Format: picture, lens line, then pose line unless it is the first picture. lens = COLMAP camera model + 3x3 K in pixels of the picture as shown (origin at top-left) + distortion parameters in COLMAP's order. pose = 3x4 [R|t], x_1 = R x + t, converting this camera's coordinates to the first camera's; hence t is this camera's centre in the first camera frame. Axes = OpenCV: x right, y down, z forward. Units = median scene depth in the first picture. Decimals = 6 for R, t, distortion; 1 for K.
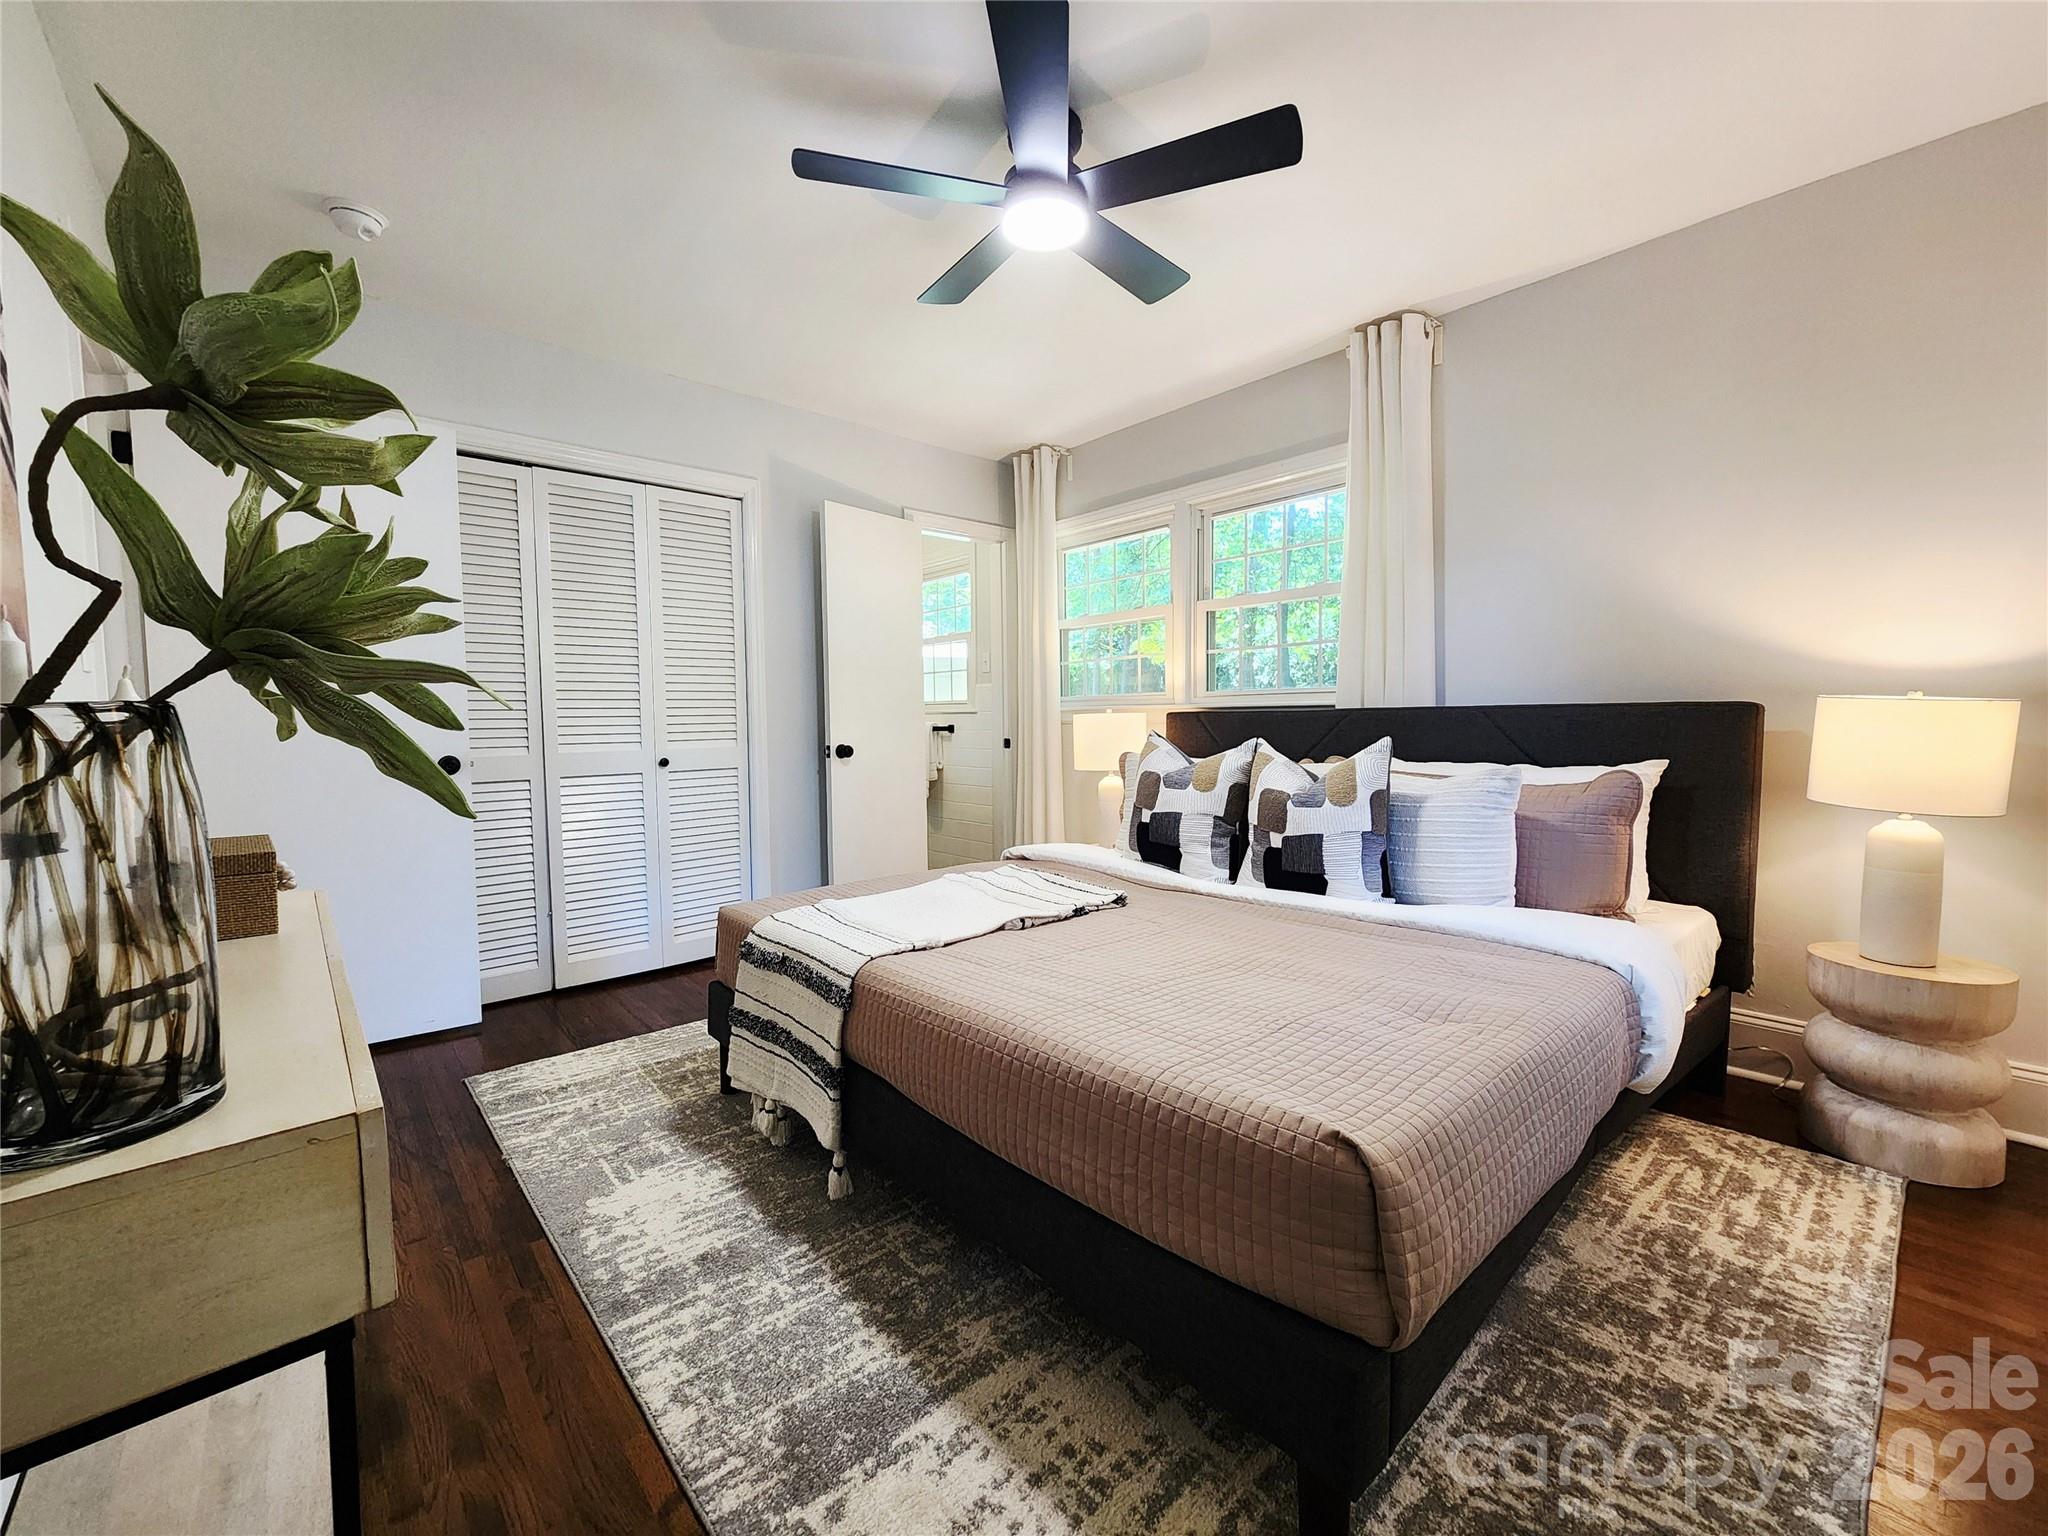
lens RADIAL K [[836.5, 0, 1018.8], [0, 836.5, 765.7], [0, 0, 1]] dist [-0.002341, 0.000052]
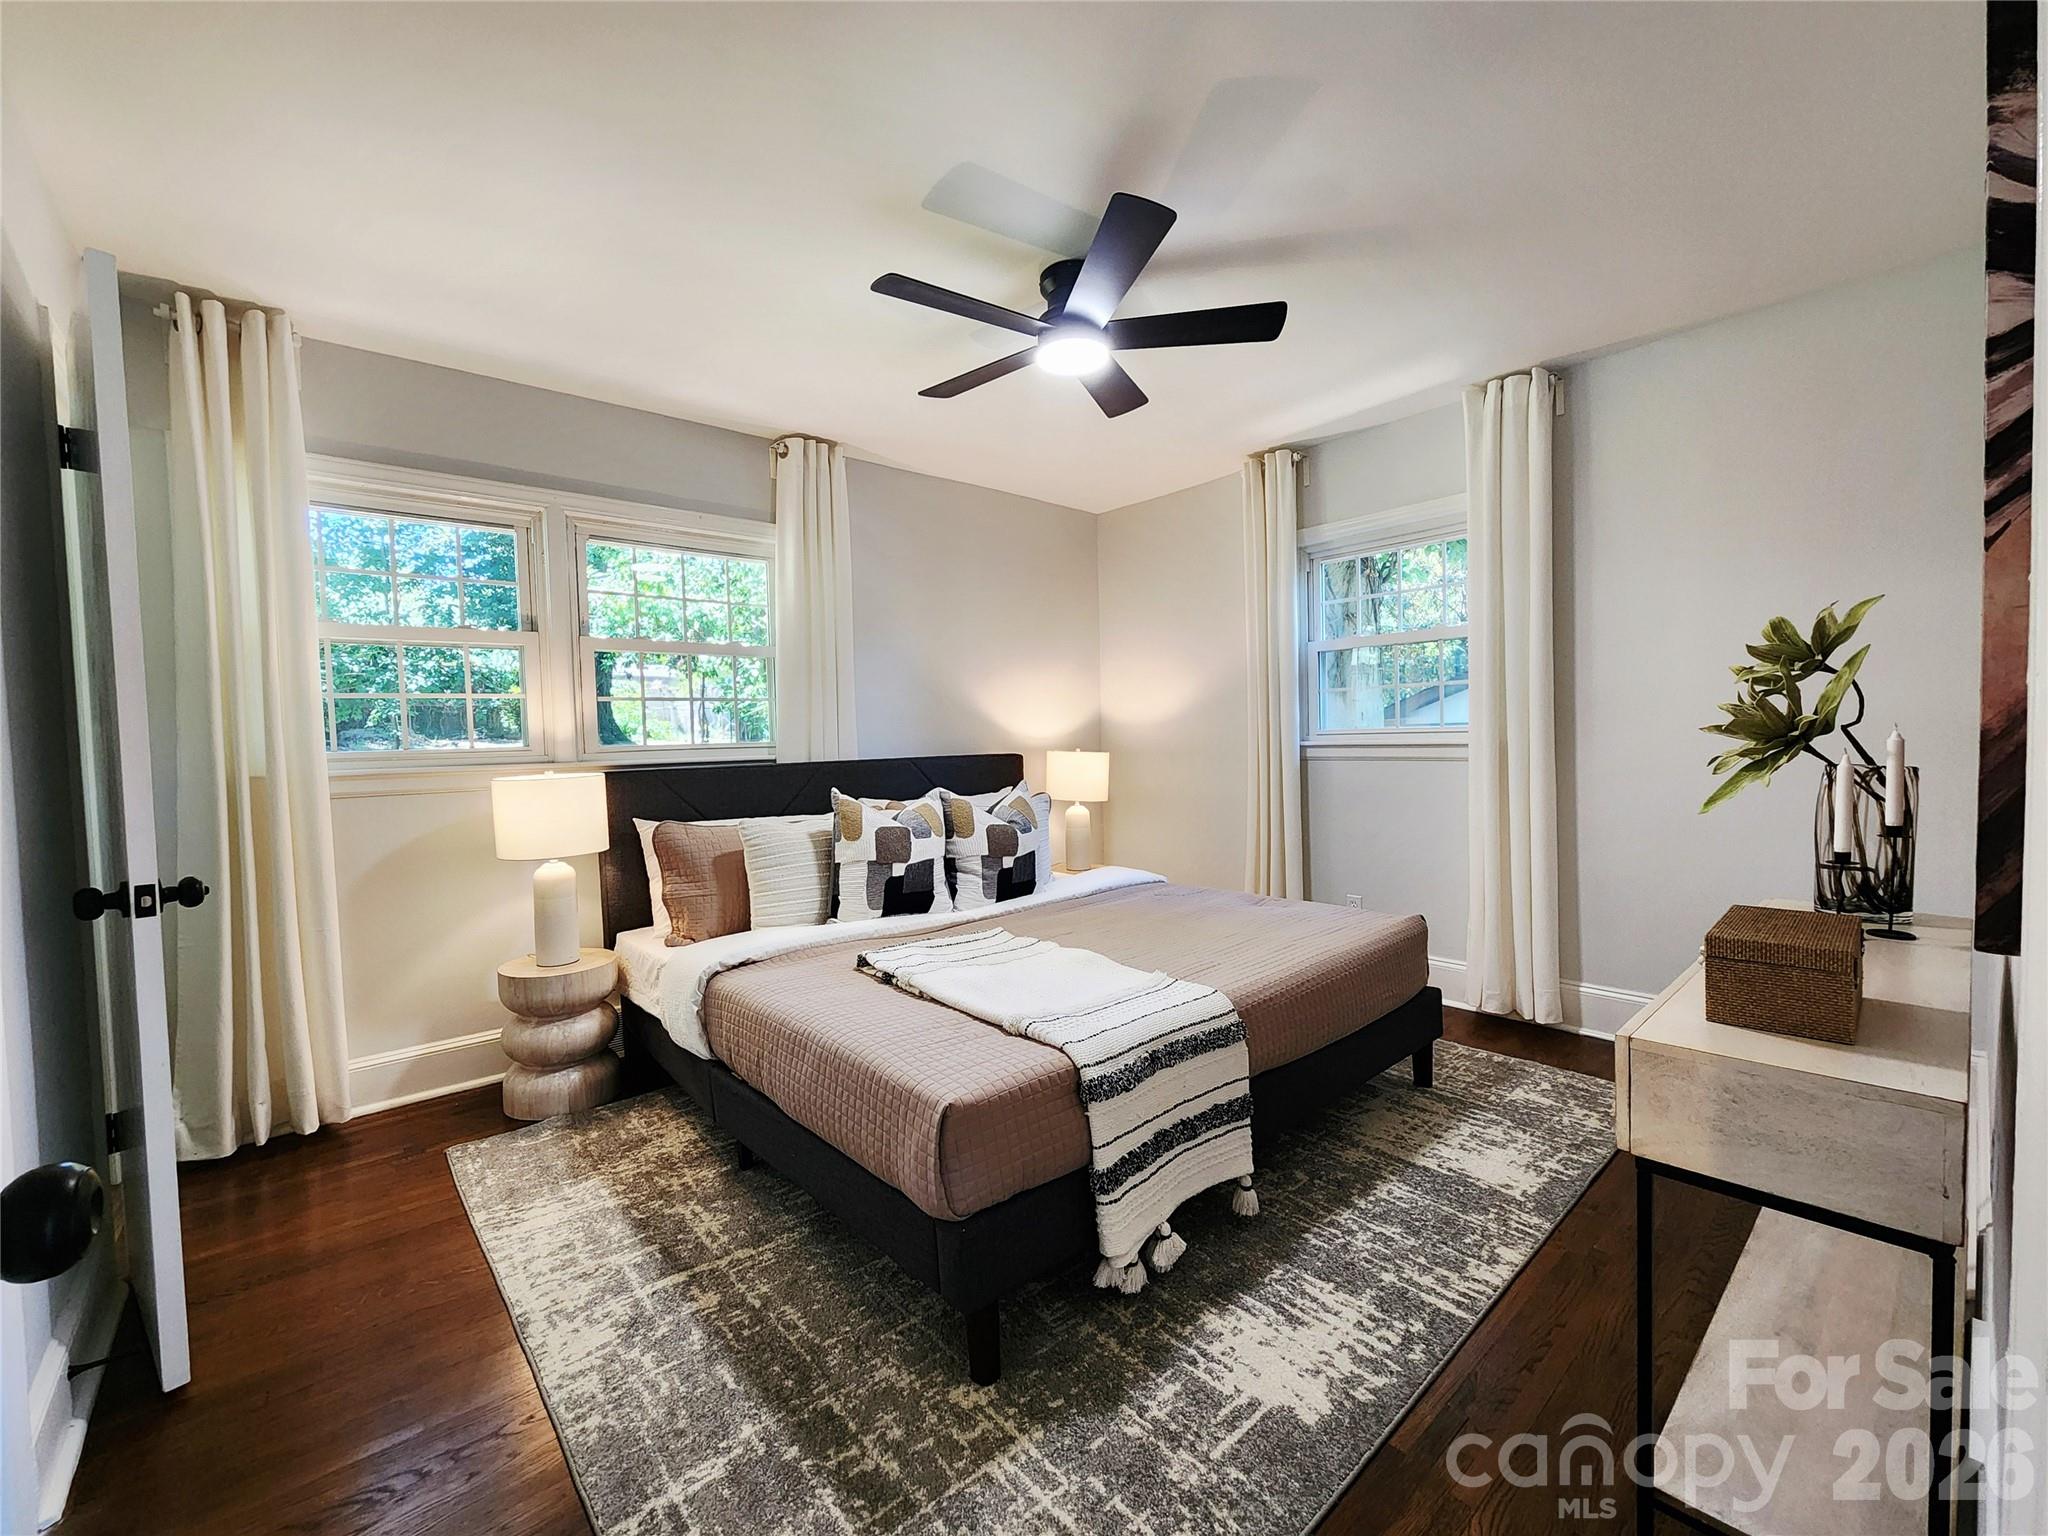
lens RADIAL K [[836.5, 0, 1007.6], [0, 836.5, 771.2], [0, 0, 1]] dist [-0.002341, 0.000052]
pose [[0.013633, -0.030008, 0.999457, -1.422453], [0.081383, 0.996267, 0.028802, -0.130433], [-0.996590, 0.080946, 0.016025, 1.368873]]
